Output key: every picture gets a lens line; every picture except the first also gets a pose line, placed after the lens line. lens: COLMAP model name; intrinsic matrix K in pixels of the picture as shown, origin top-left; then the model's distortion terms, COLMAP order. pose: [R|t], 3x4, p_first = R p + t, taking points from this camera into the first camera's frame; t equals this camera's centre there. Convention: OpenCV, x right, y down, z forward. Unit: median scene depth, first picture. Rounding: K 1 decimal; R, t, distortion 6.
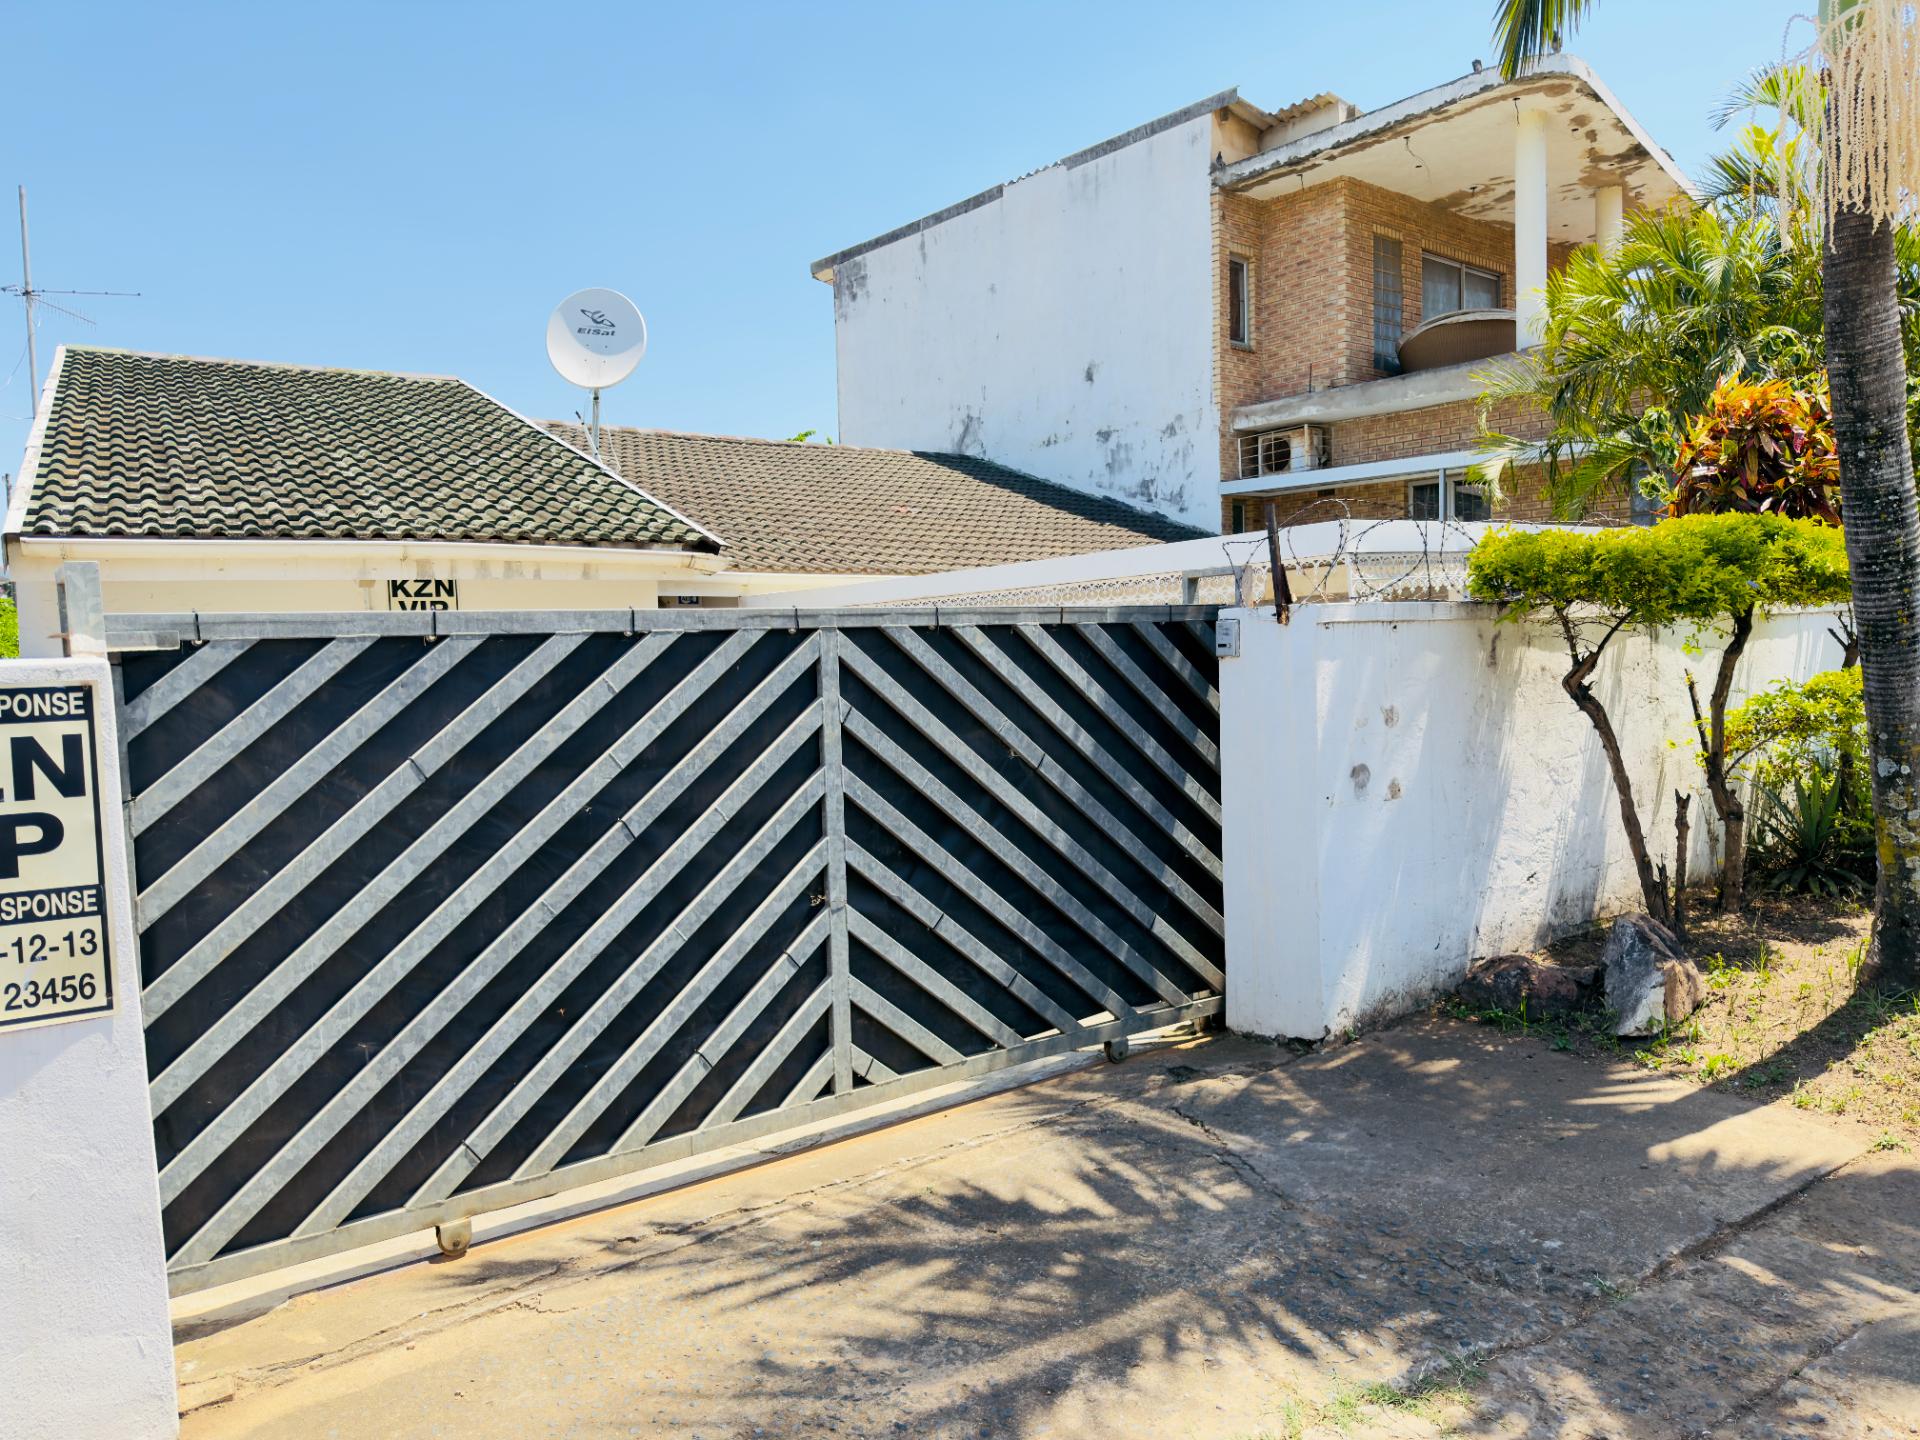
lens RADIAL K [[1359.4, 0, 974.5], [0, 1359.4, 736.5], [0, 0, 1]] dist [0.029013, -0.049951]
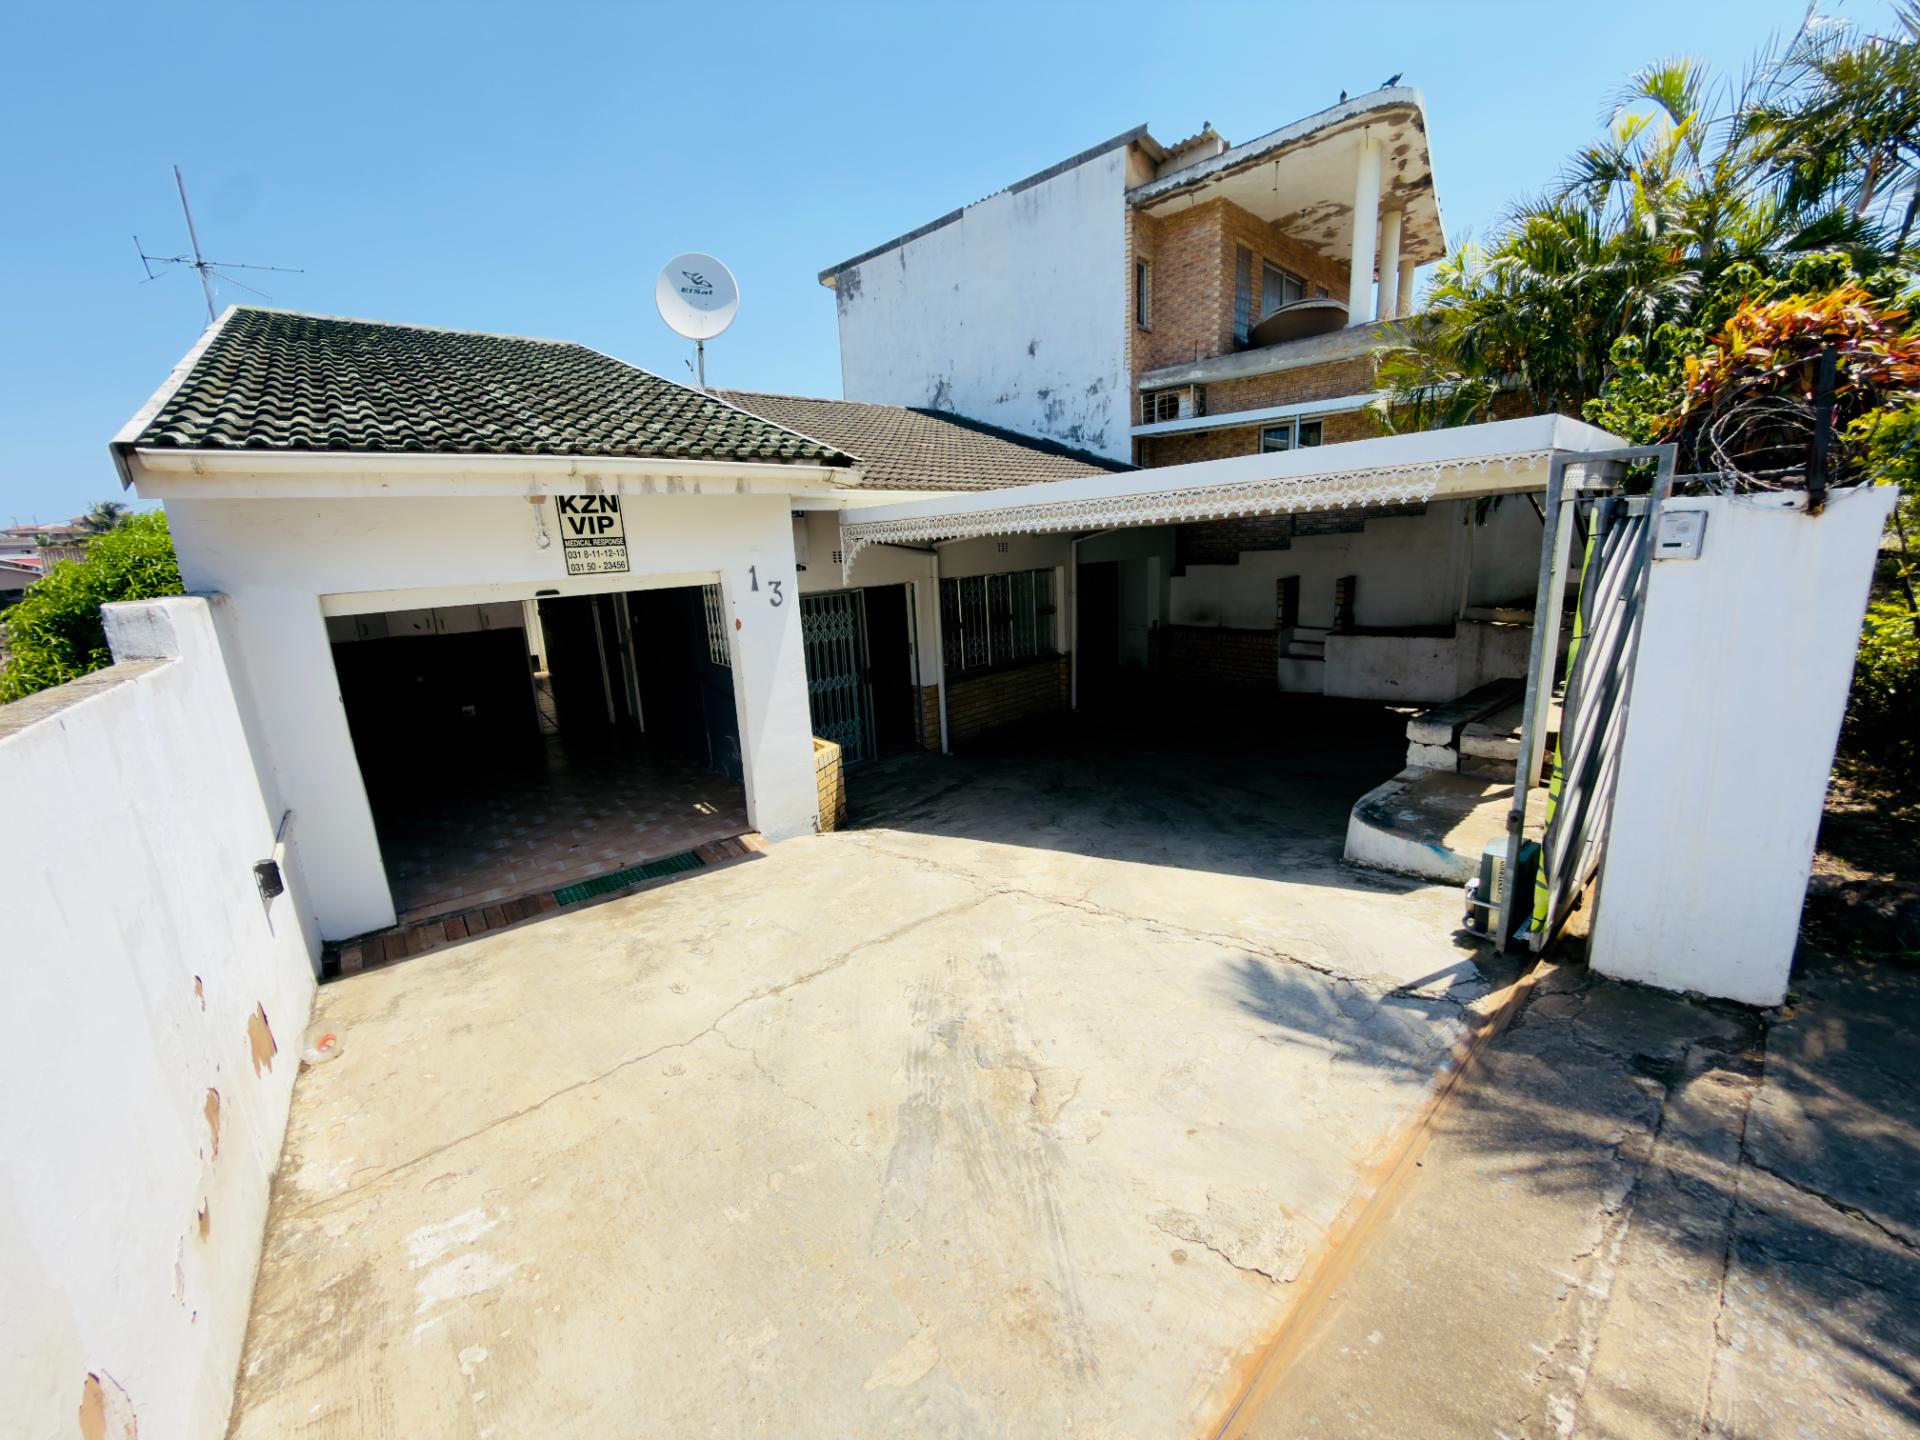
lens RADIAL K [[777.1, 0, 967.7], [0, 777.1, 722.8], [0, 0, 1]] dist [-0.005745, 0.001224]
pose [[0.994706, -0.041850, 0.093854, -0.085528], [0.026527, 0.986932, 0.158937, -0.013734], [-0.099279, -0.155606, 0.982818, 0.169295]]
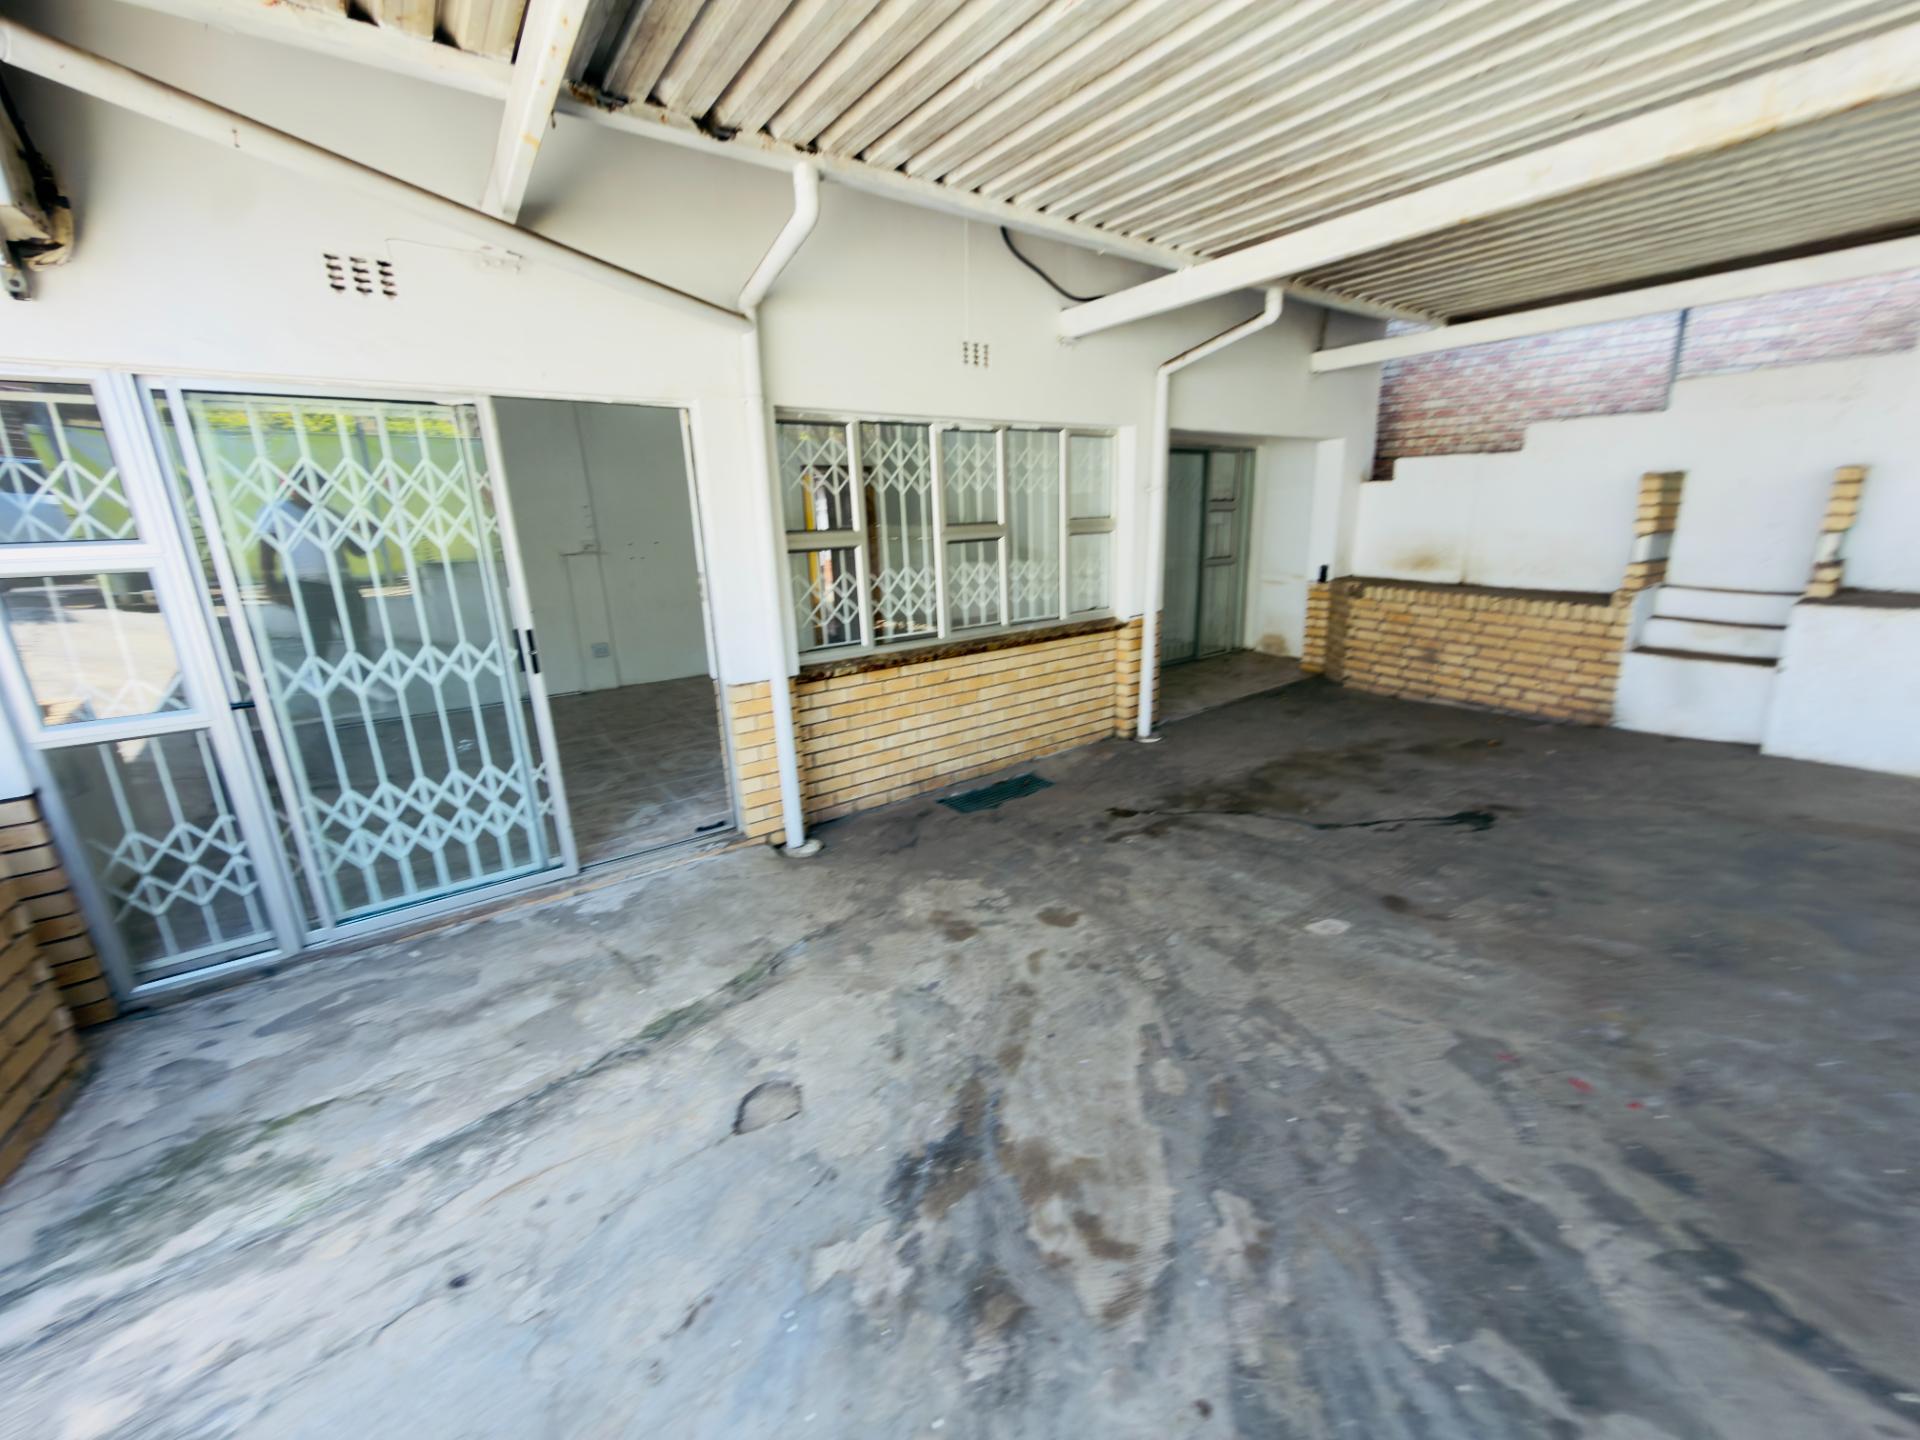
lens RADIAL K [[777.1, 0, 952.4], [0, 777.1, 704.9], [0, 0, 1]] dist [-0.005745, 0.001224]
pose [[0.997775, 0.021420, -0.063133, 0.021809], [-0.009552, 0.983142, 0.182596, 0.015686], [0.065980, -0.181587, 0.981159, 0.542378]]
